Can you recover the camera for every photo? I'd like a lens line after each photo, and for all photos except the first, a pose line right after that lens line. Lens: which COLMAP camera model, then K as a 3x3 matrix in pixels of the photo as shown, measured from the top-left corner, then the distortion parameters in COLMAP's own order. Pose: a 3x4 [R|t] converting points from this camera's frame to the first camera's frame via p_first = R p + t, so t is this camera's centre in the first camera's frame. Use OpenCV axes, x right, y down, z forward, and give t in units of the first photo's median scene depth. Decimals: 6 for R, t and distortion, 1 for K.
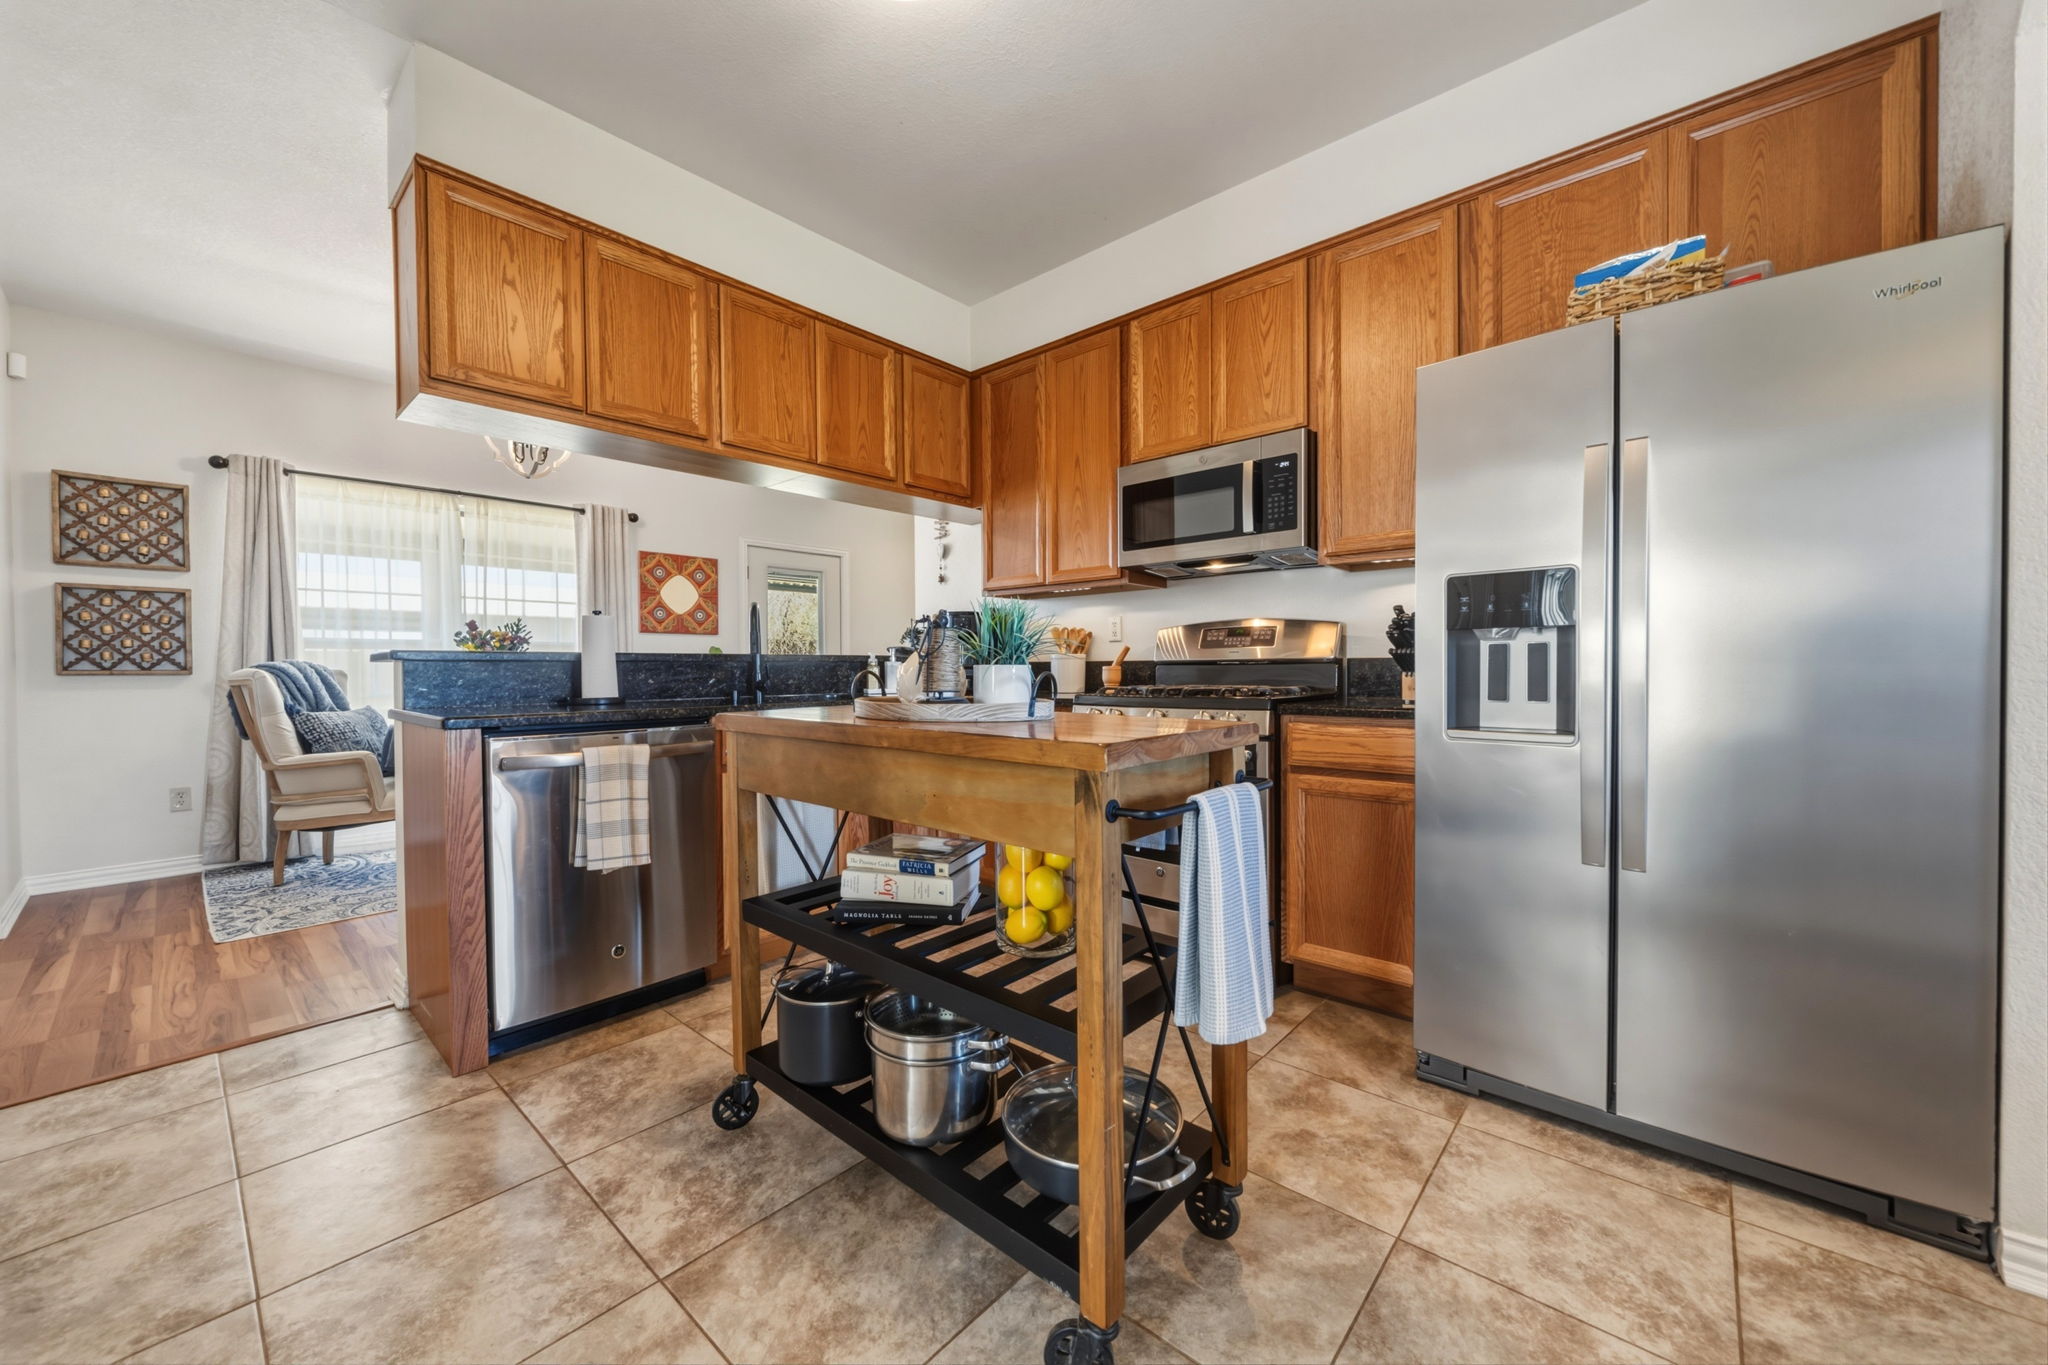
lens RADIAL K [[766.6, 0, 1025.6], [0, 766.6, 678.3], [0, 0, 1]] dist [-0.002376, 0.000101]
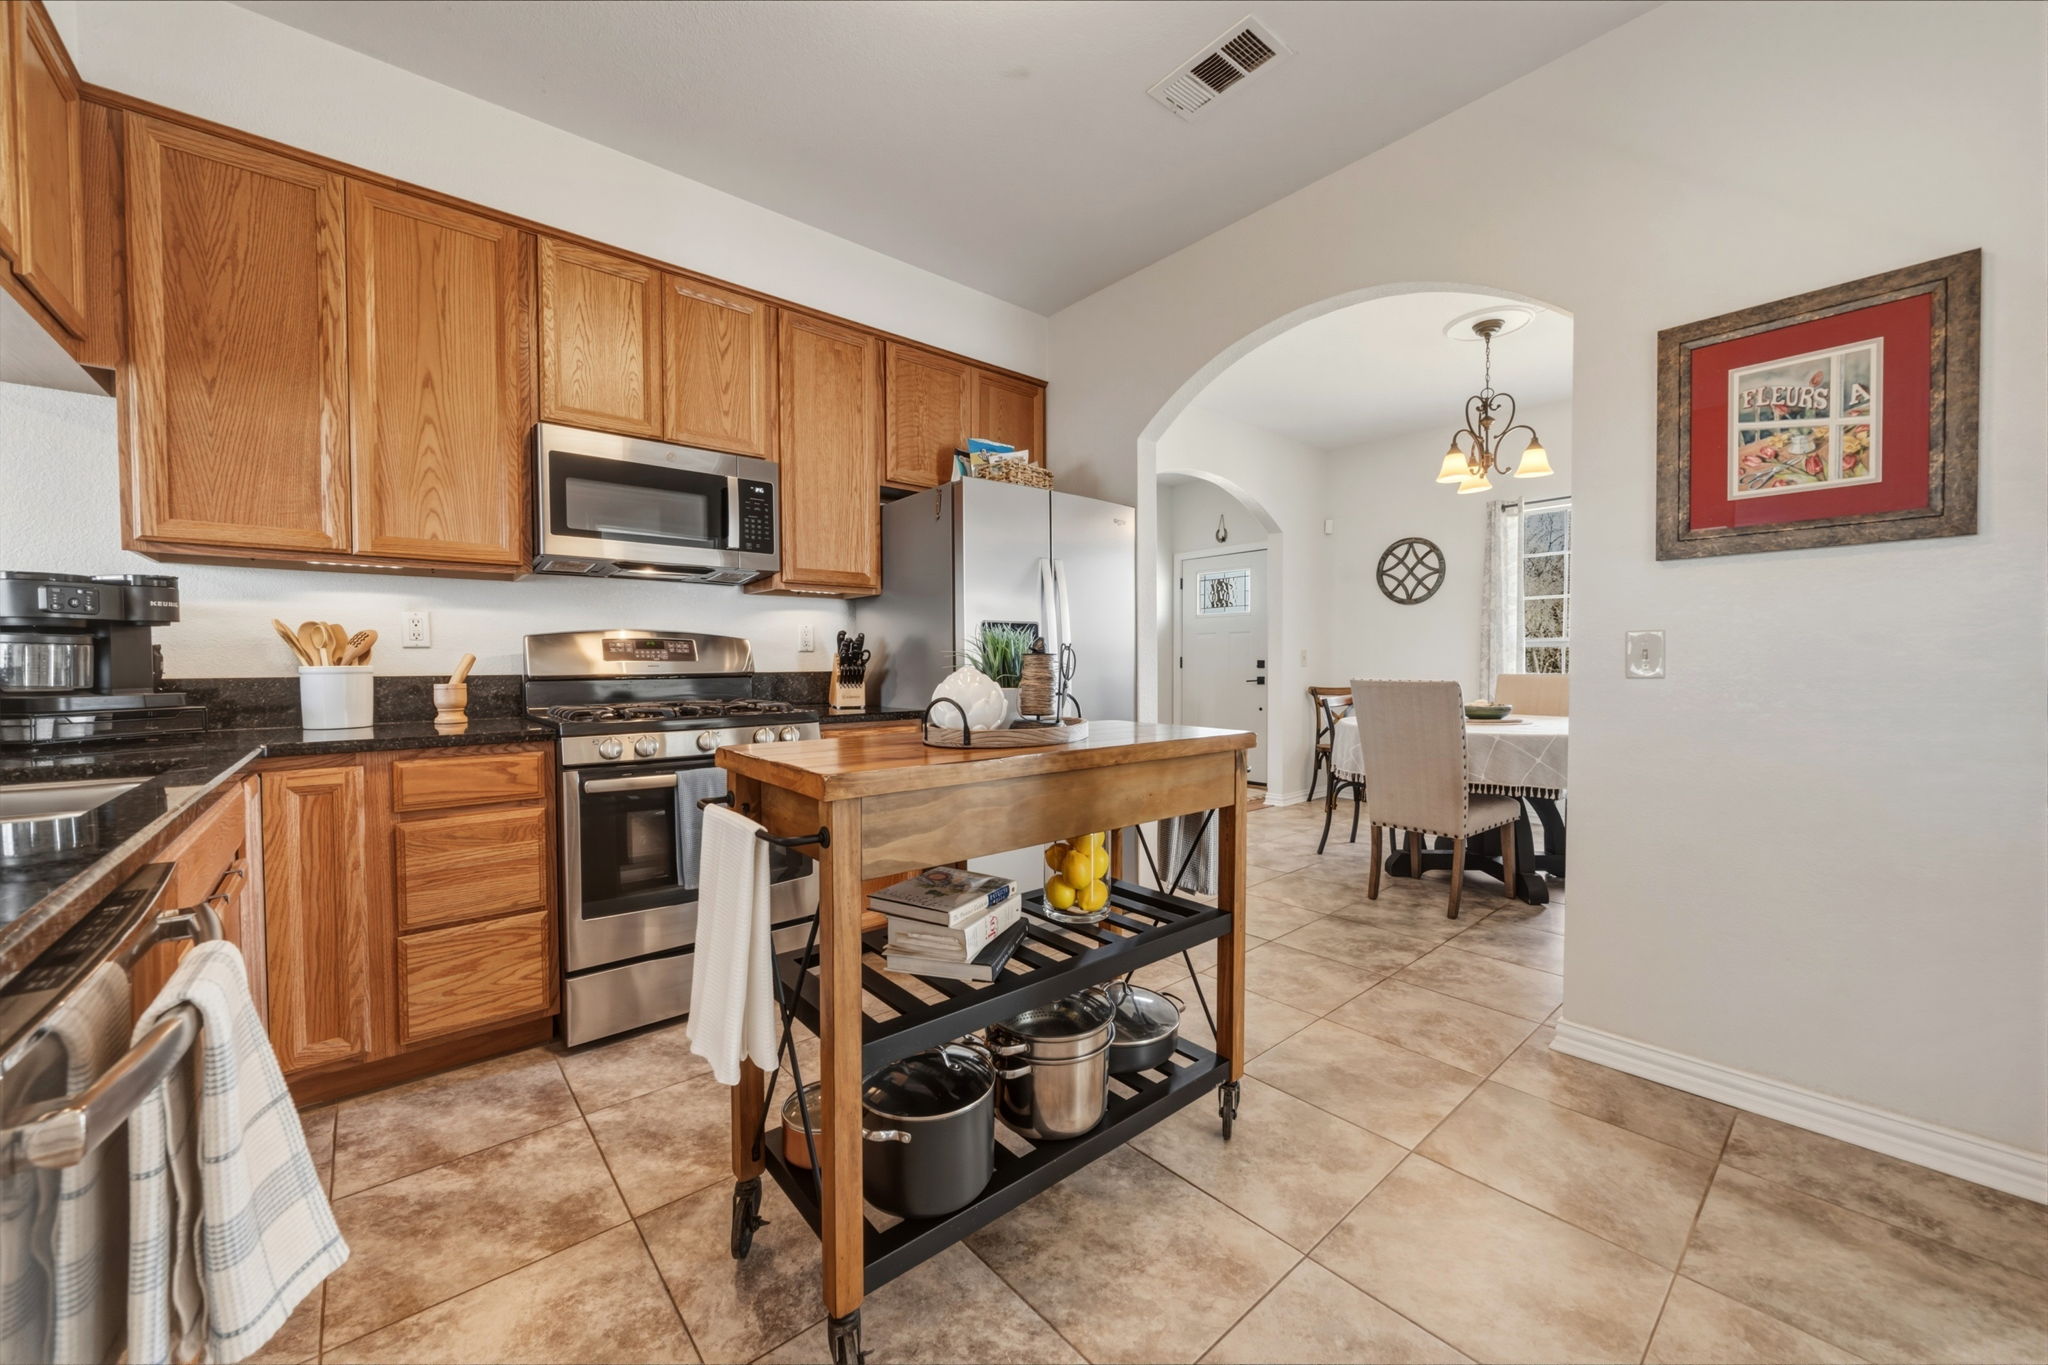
lens RADIAL K [[766.6, 0, 1025.6], [0, 766.6, 678.3], [0, 0, 1]] dist [-0.002376, 0.000101]
pose [[0.144172, -0.012877, 0.989469, -0.630281], [0.017494, 0.999792, 0.010462, -0.023527], [-0.989398, 0.015801, 0.144367, 0.468037]]
